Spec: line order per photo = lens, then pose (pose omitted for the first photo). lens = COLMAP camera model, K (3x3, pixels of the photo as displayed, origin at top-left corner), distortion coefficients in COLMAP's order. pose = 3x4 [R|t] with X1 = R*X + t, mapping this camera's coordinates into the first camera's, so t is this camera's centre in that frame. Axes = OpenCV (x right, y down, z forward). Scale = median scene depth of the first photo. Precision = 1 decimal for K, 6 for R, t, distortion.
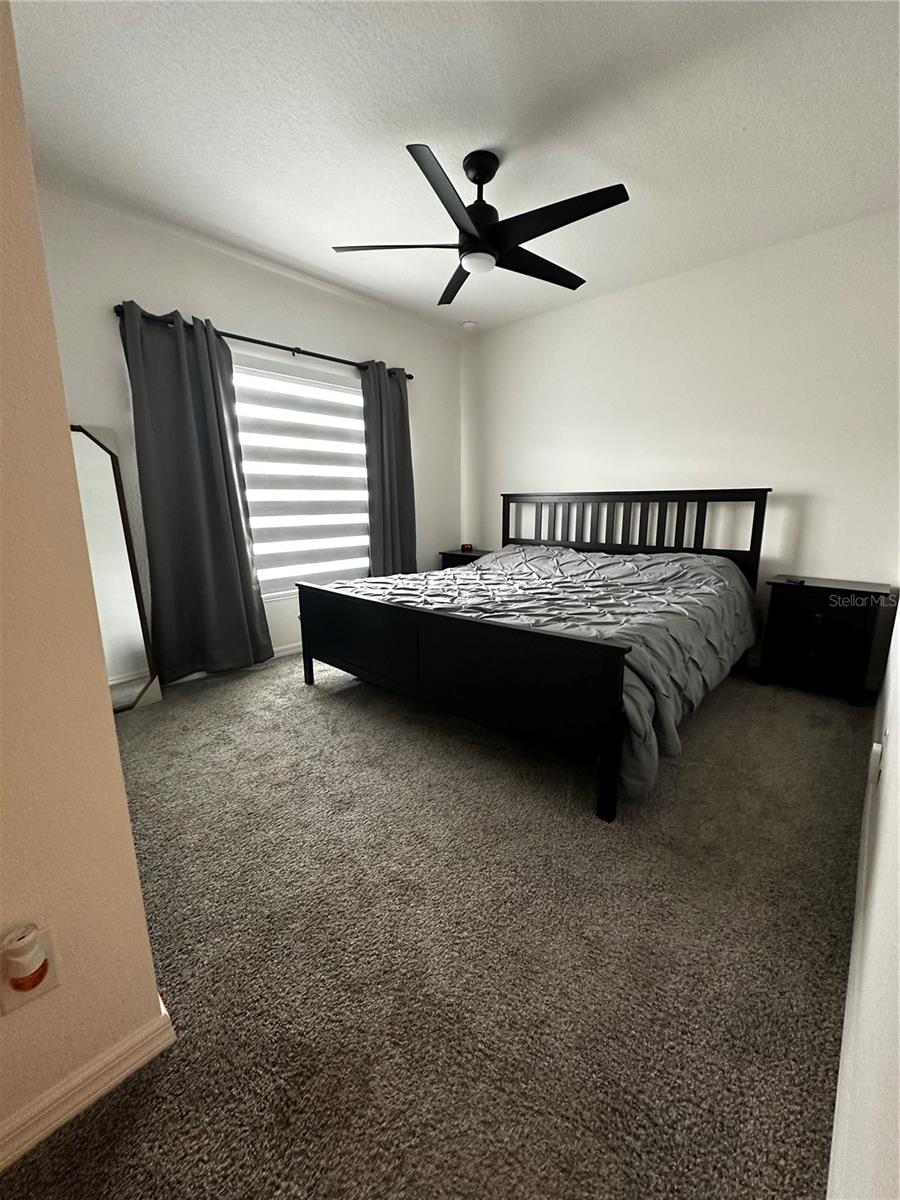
lens RADIAL K [[481.1, 0, 451.3], [0, 481.1, 602.1], [0, 0, 1]] dist [-0.011690, 0.000122]
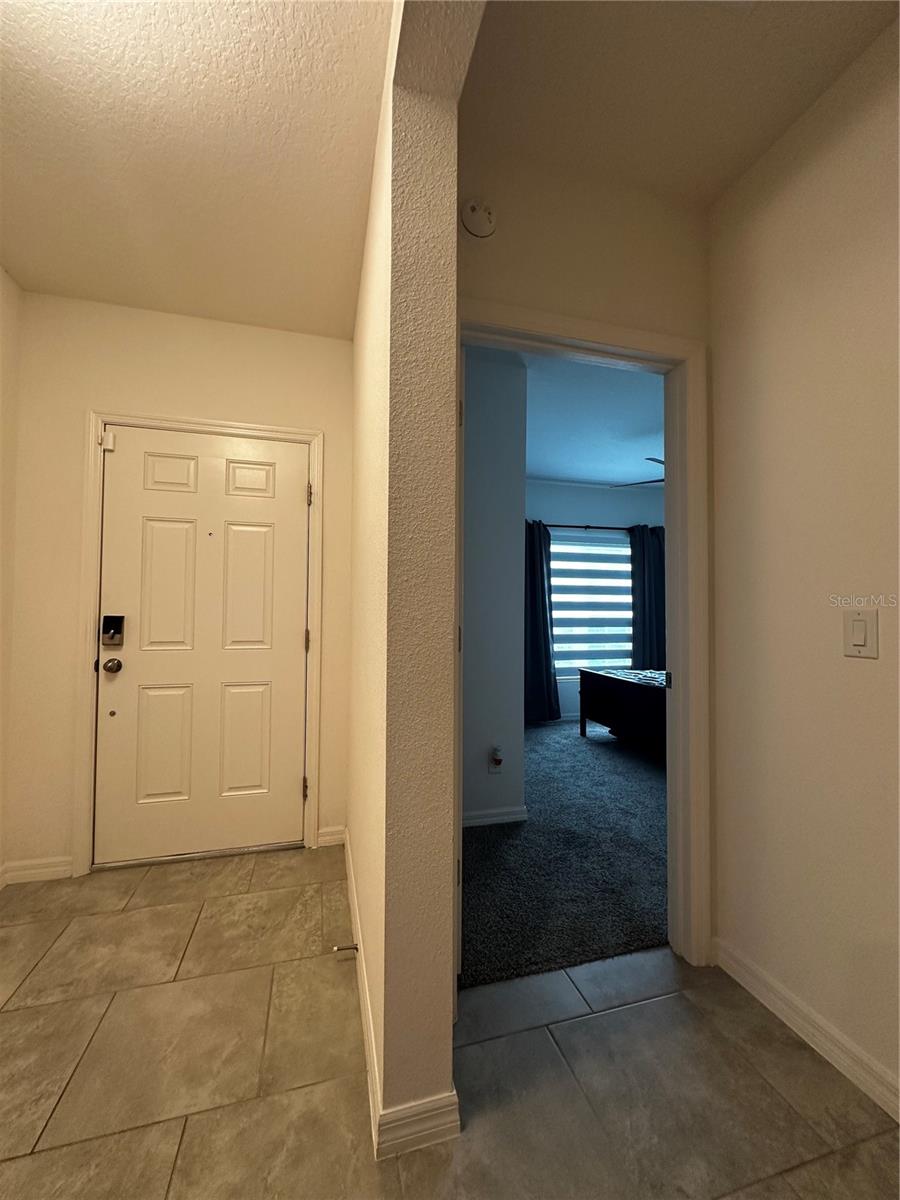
lens RADIAL K [[481.1, 0, 452.9], [0, 481.1, 599.7], [0, 0, 1]] dist [-0.011690, 0.000122]
pose [[0.847151, -0.008527, -0.531283, 0.175781], [-0.116333, 0.972636, -0.201109, 0.109865], [0.518461, 0.232176, 0.822978, -0.597276]]
